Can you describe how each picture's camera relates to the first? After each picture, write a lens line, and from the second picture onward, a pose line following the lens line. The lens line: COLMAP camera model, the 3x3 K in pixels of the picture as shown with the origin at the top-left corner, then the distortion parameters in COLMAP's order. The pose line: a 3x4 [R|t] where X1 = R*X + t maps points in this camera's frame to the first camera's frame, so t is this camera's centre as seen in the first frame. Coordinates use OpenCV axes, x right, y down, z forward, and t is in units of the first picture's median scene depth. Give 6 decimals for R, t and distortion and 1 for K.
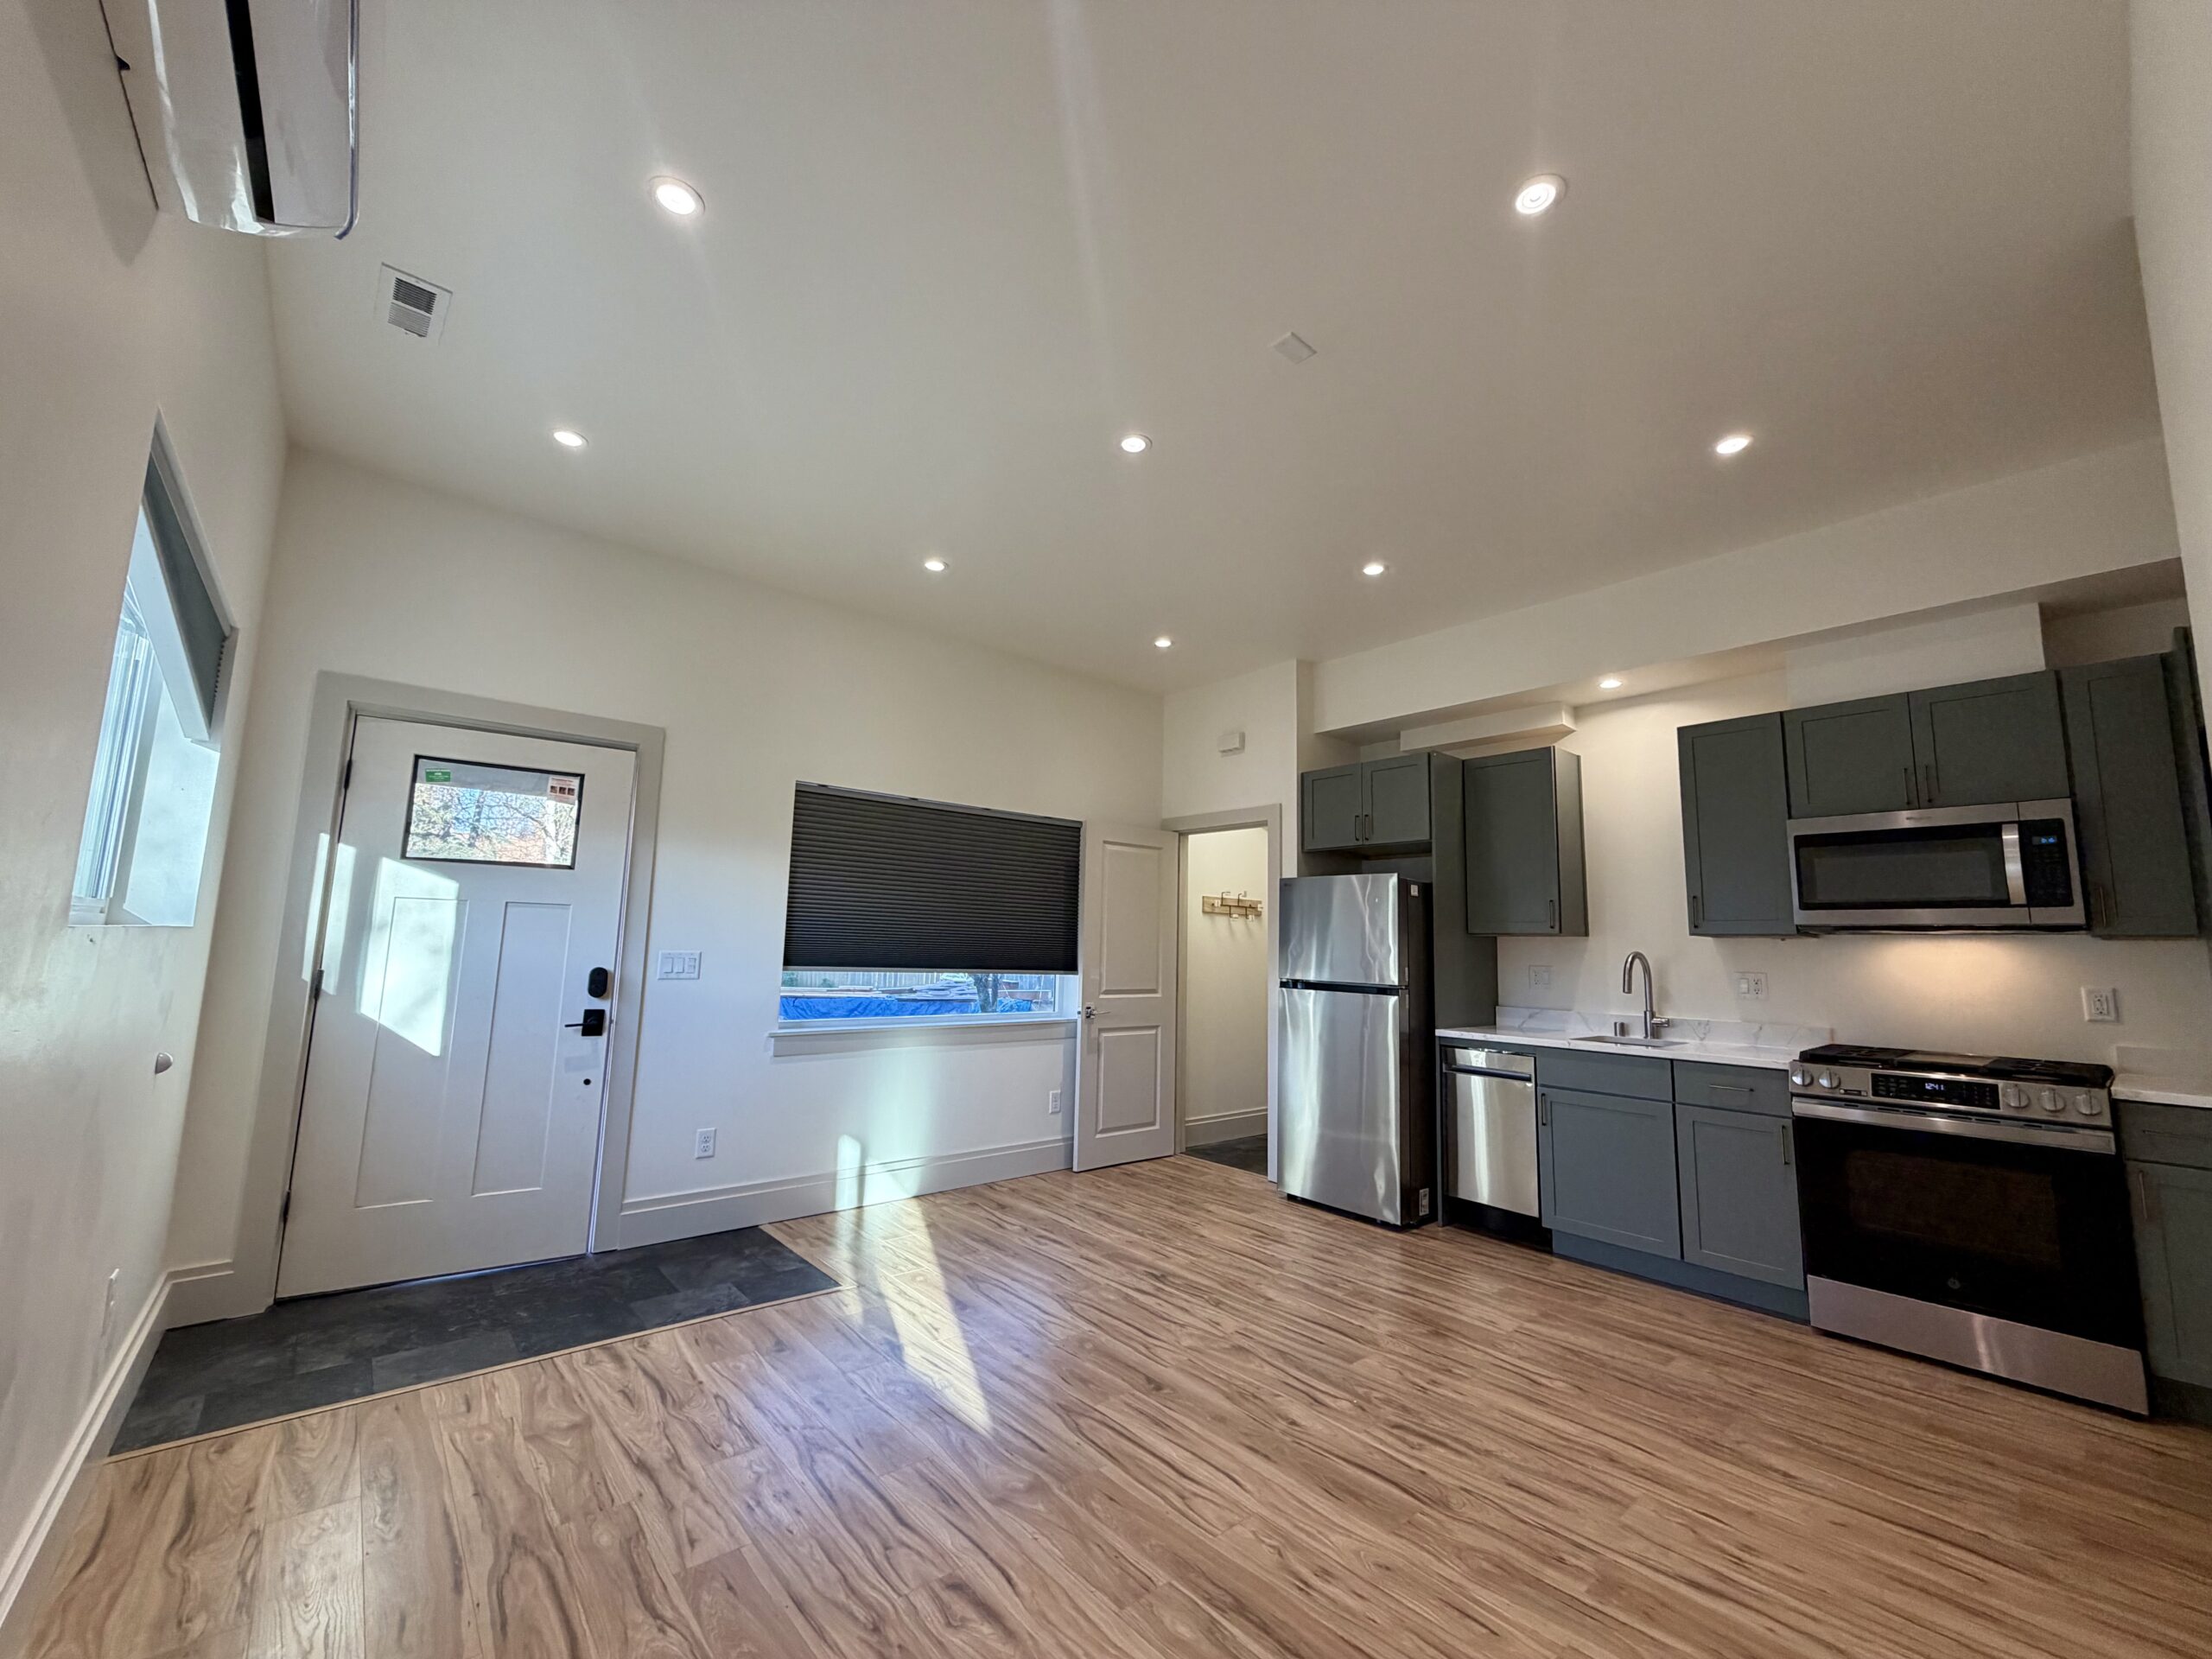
lens RADIAL K [[880.8, 0, 1105.2], [0, 880.8, 833.4], [0, 0, 1]] dist [0.000186, 0.000007]
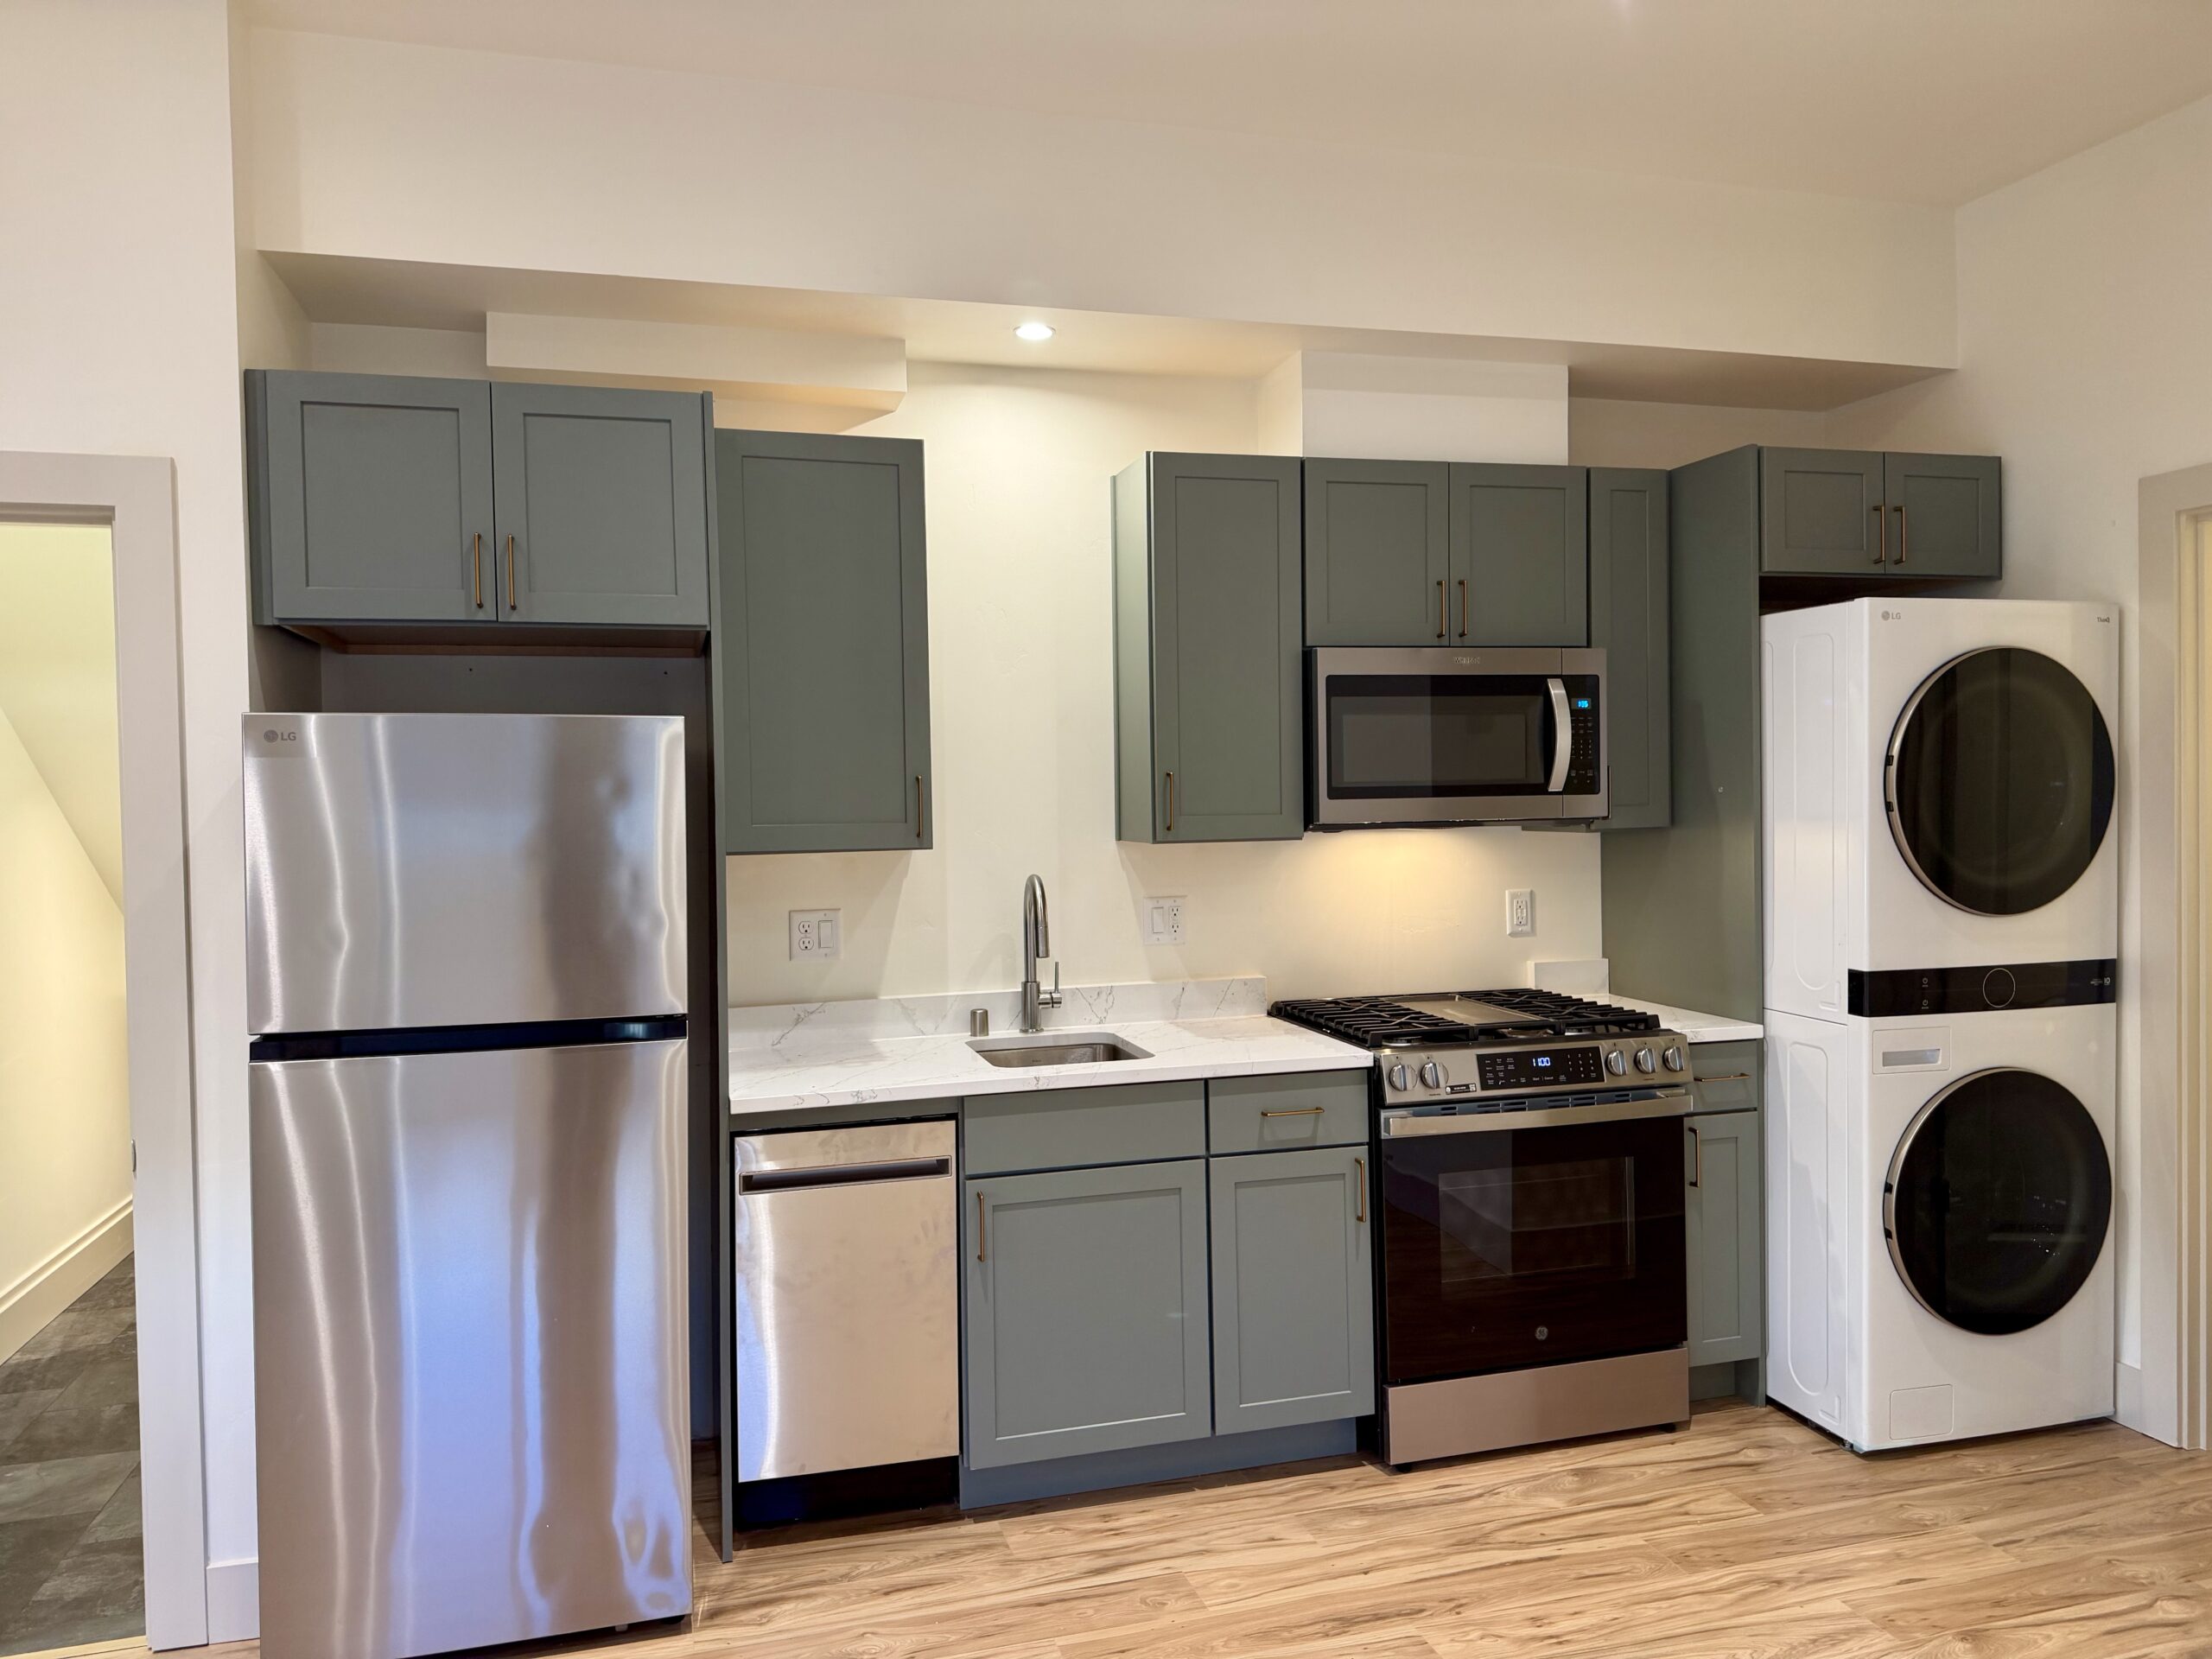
lens RADIAL K [[1552.3, 0, 1107.8], [0, 1552.3, 826.5], [0, 0, 1]] dist [0.059277, -0.068926]
pose [[0.413532, -0.053856, 0.908895, -0.271794], [-0.090931, 0.990815, 0.100082, 0.014427], [-0.905938, -0.124034, 0.404837, 0.781100]]
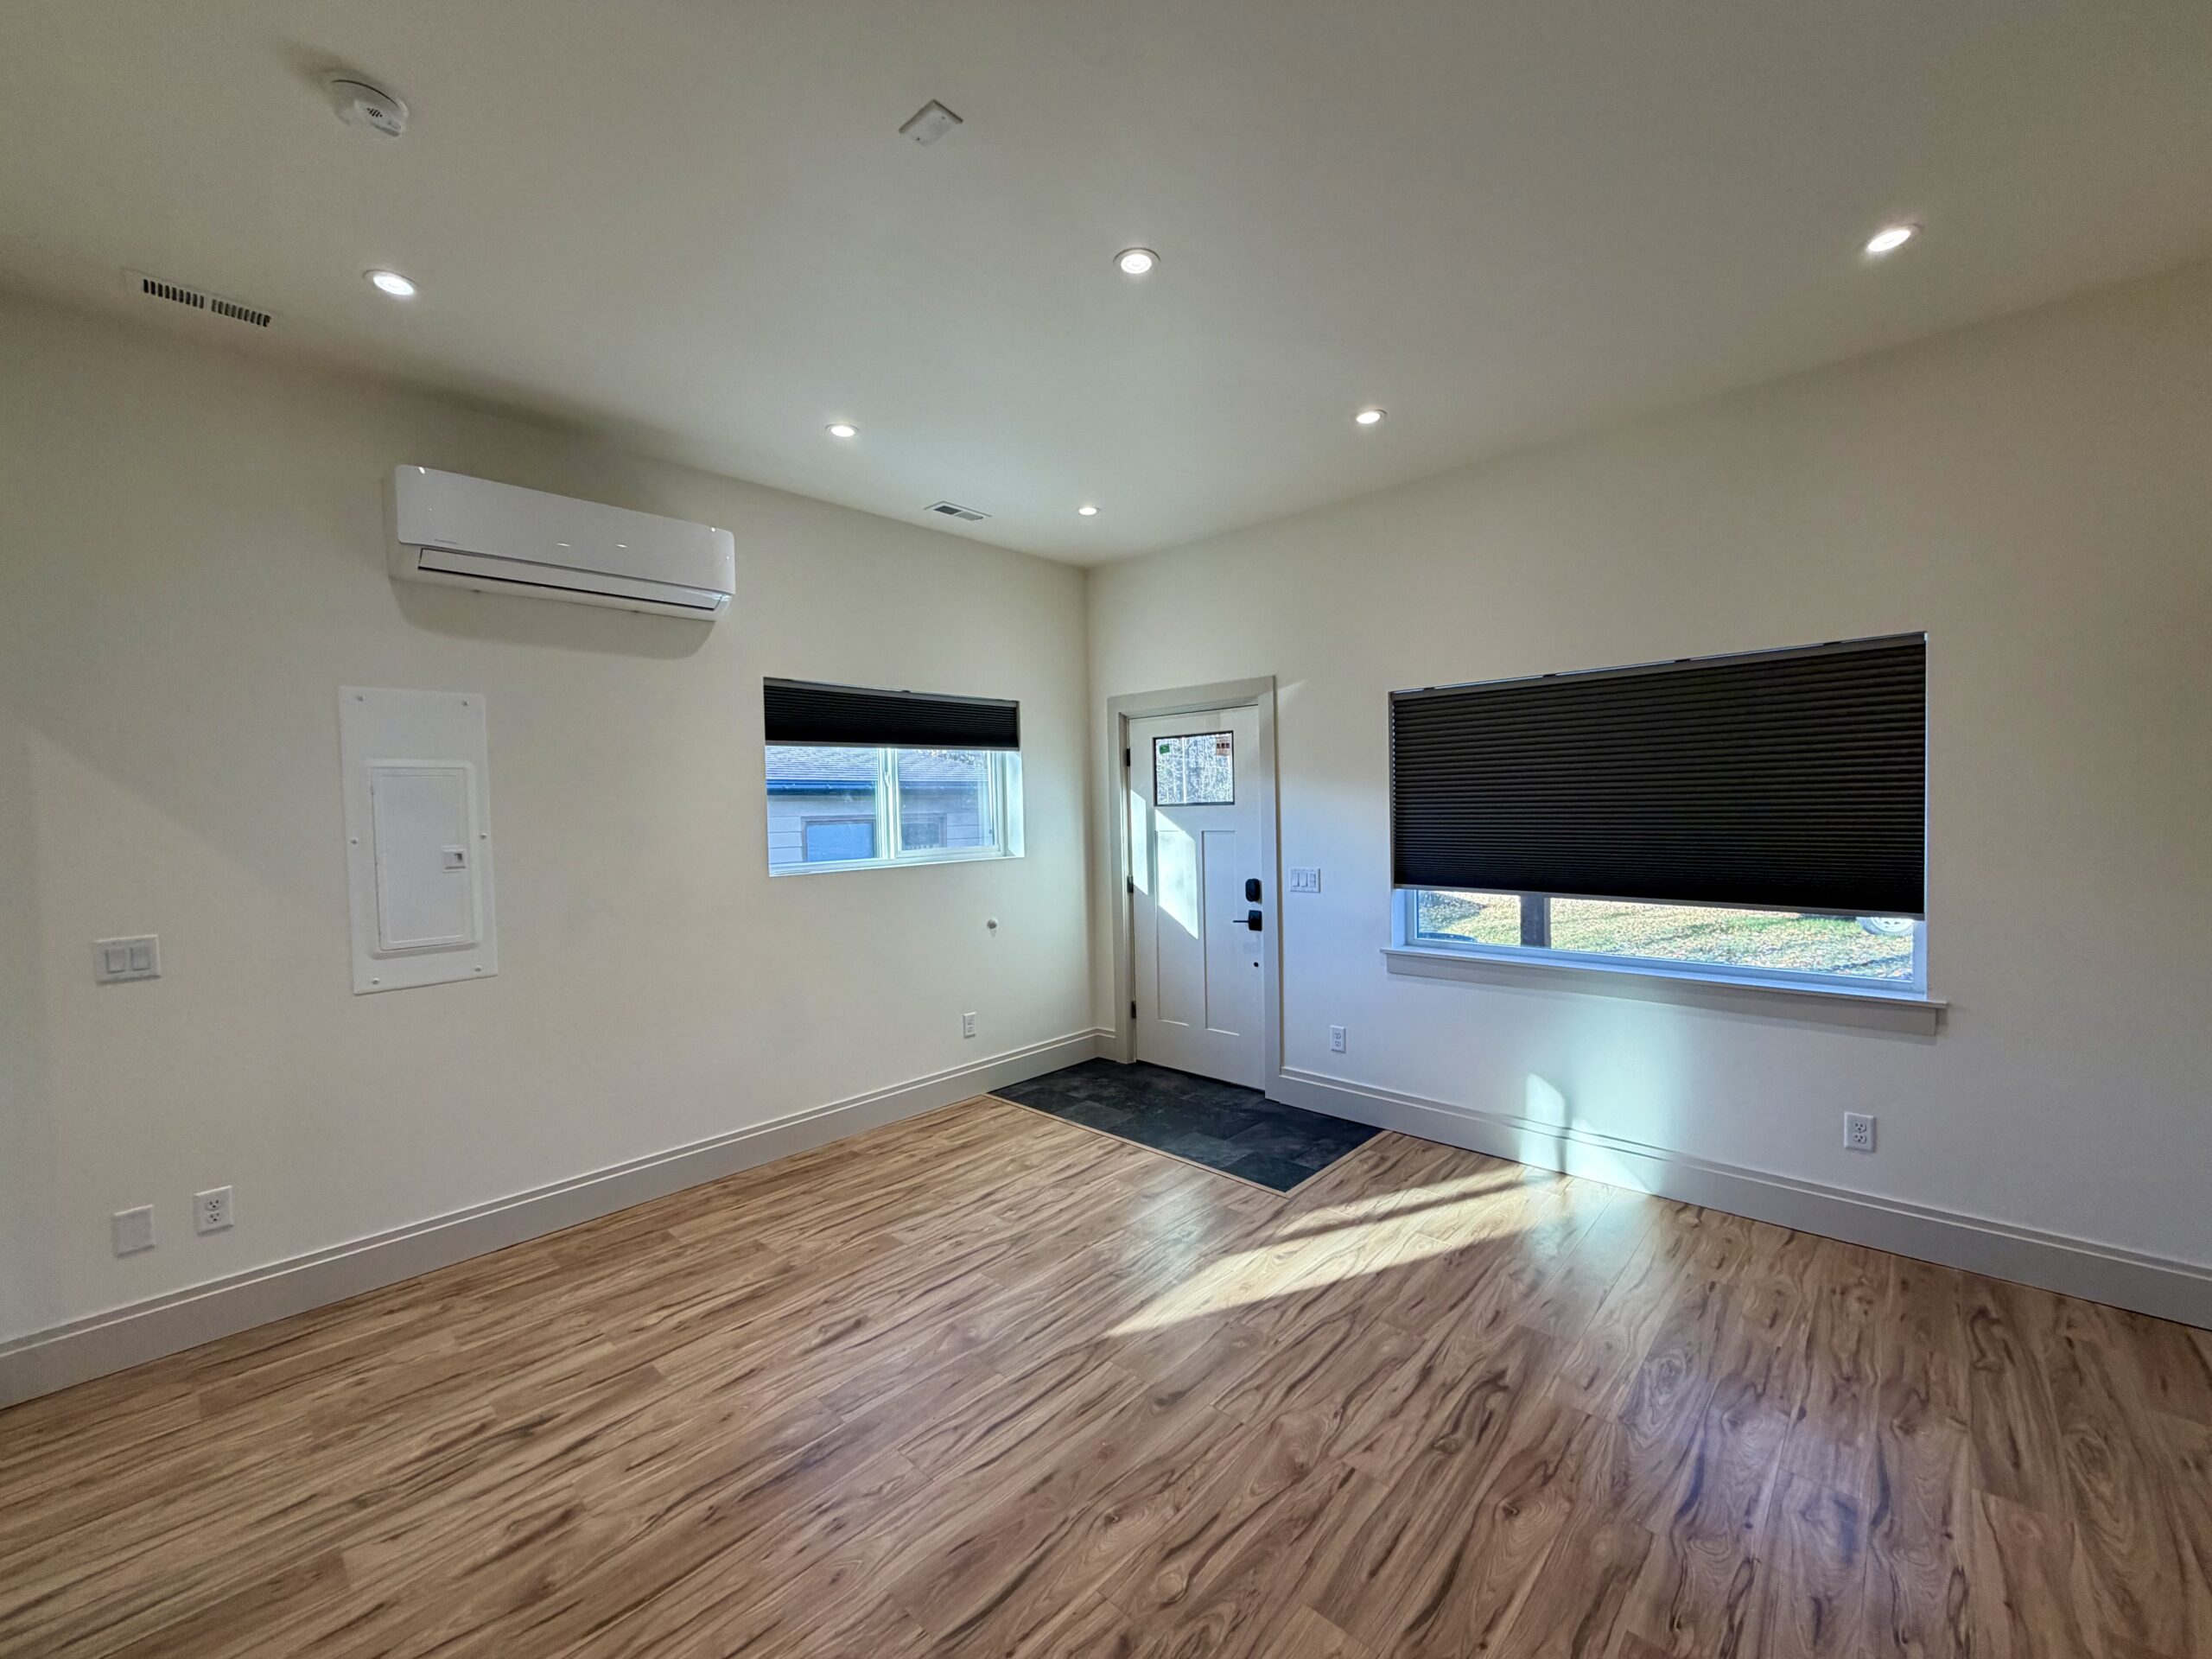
lens RADIAL K [[881.8, 0, 1096.1], [0, 881.8, 829.6], [0, 0, 1]] dist [-0.000045, -0.000064]
pose [[0.100390, -0.002237, -0.994946, 0.779719], [0.153928, 0.987992, 0.013310, 0.035958], [0.982969, -0.154486, 0.099529, 0.784051]]
